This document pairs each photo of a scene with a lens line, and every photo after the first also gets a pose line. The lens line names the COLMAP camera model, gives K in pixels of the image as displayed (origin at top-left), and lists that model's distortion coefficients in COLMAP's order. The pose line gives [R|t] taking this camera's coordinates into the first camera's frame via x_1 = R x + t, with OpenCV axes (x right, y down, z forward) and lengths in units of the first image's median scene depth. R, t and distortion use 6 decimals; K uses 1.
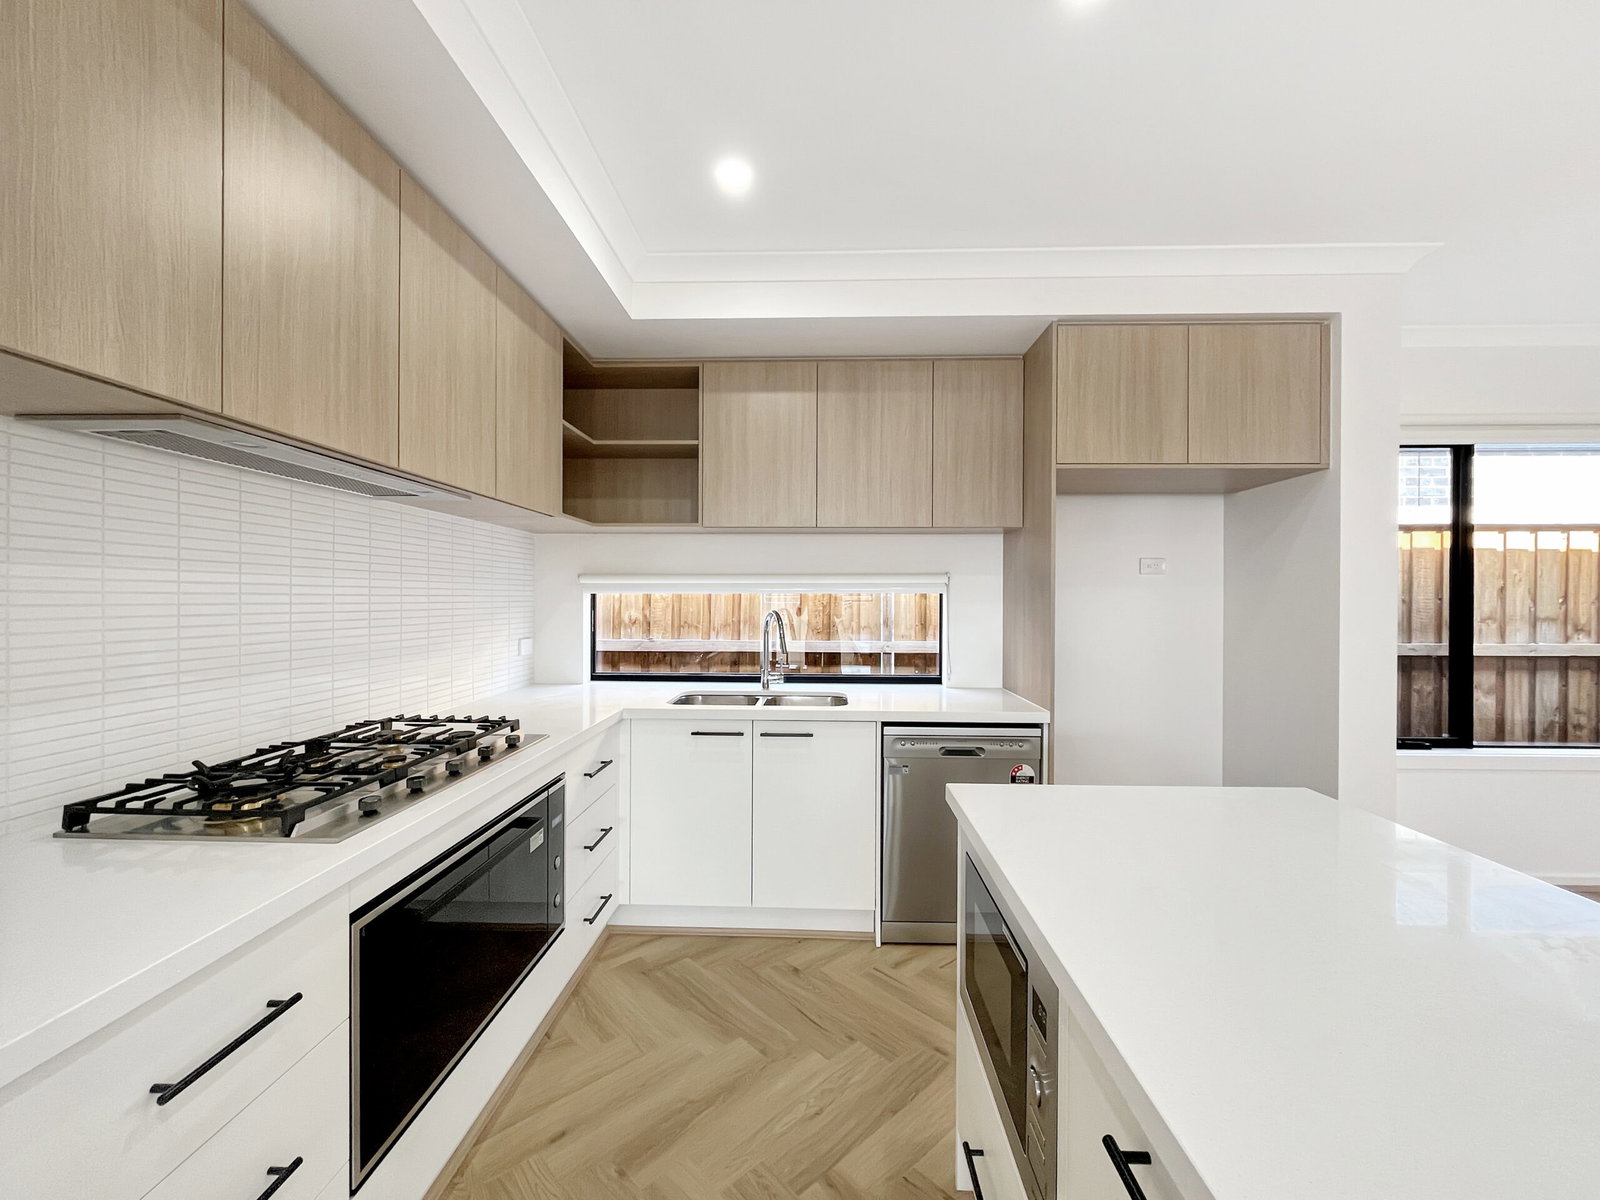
lens RADIAL K [[646.8, 0, 799.8], [0, 646.8, 599.7], [0, 0, 1]] dist [-0.002158, -0.000441]
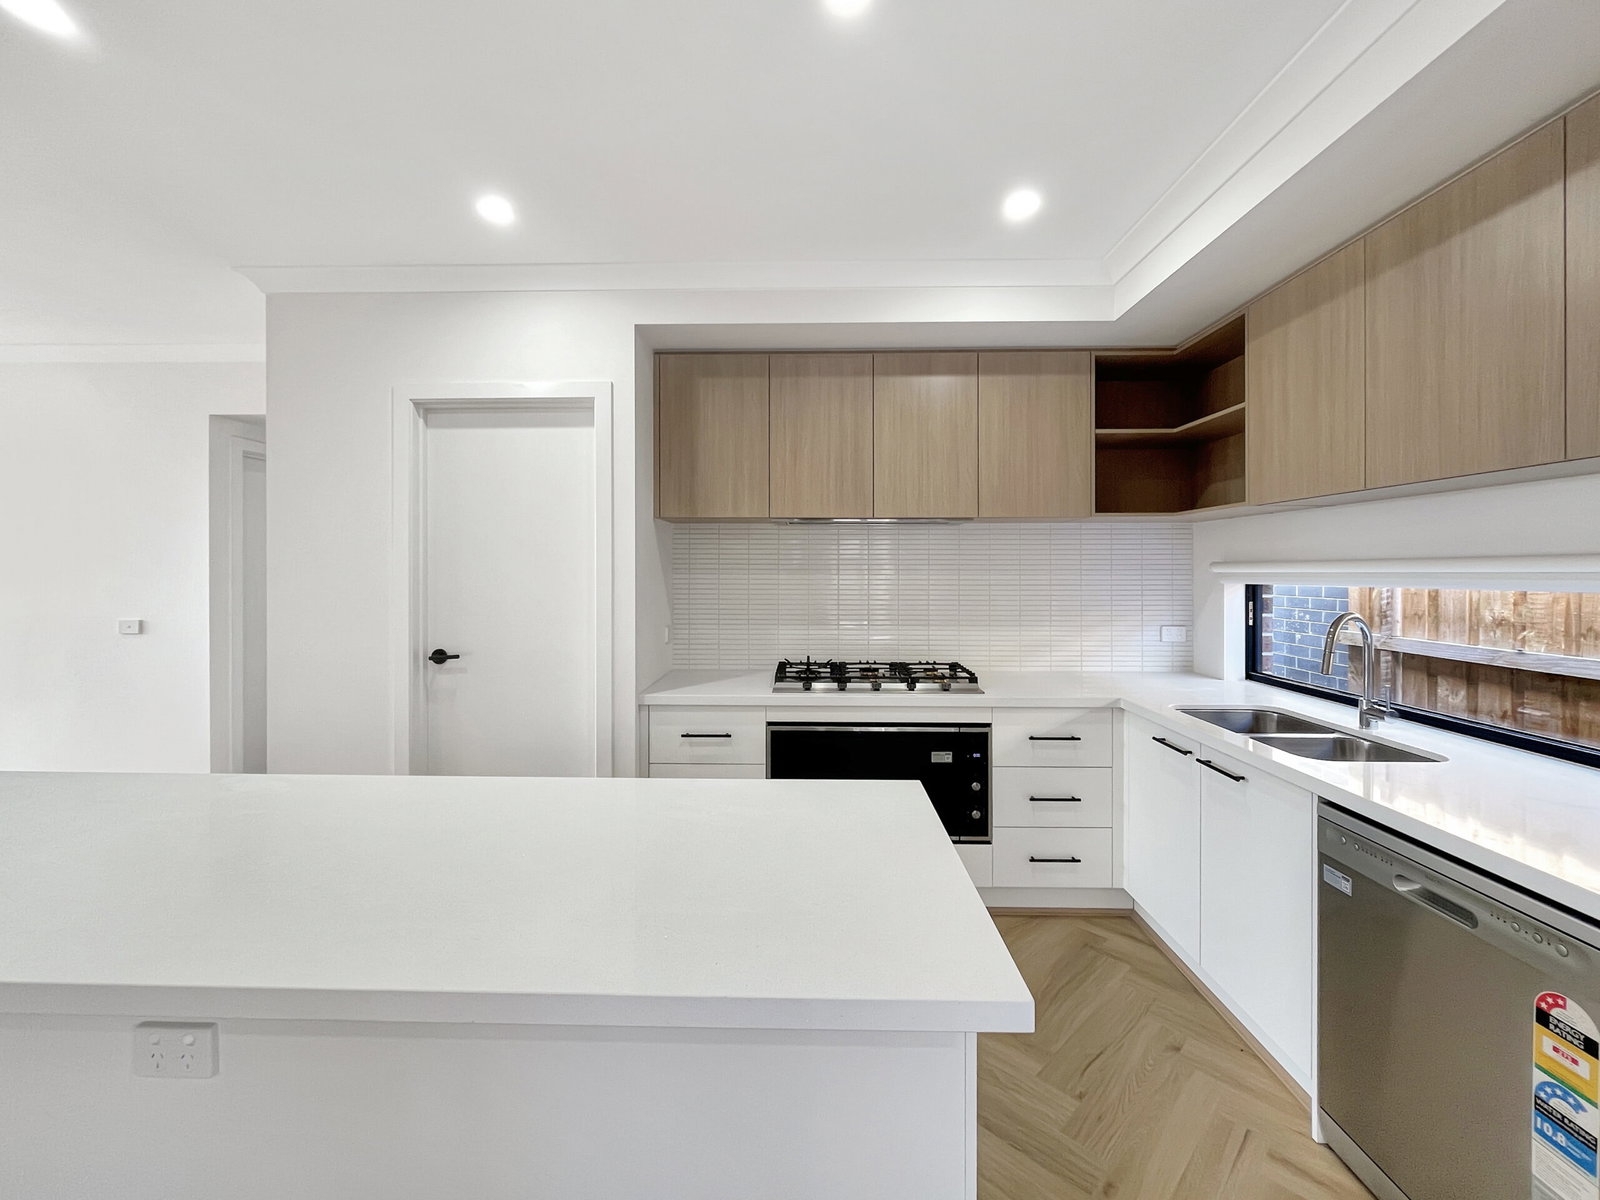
lens RADIAL K [[646.8, 0, 793.7], [0, 646.8, 572.5], [0, 0, 1]] dist [-0.002158, -0.000441]
pose [[0.021440, 0.000481, -0.999770, 0.746283], [-0.002848, 0.999996, 0.000421, -0.030006], [0.999766, 0.002839, 0.021441, 0.457757]]
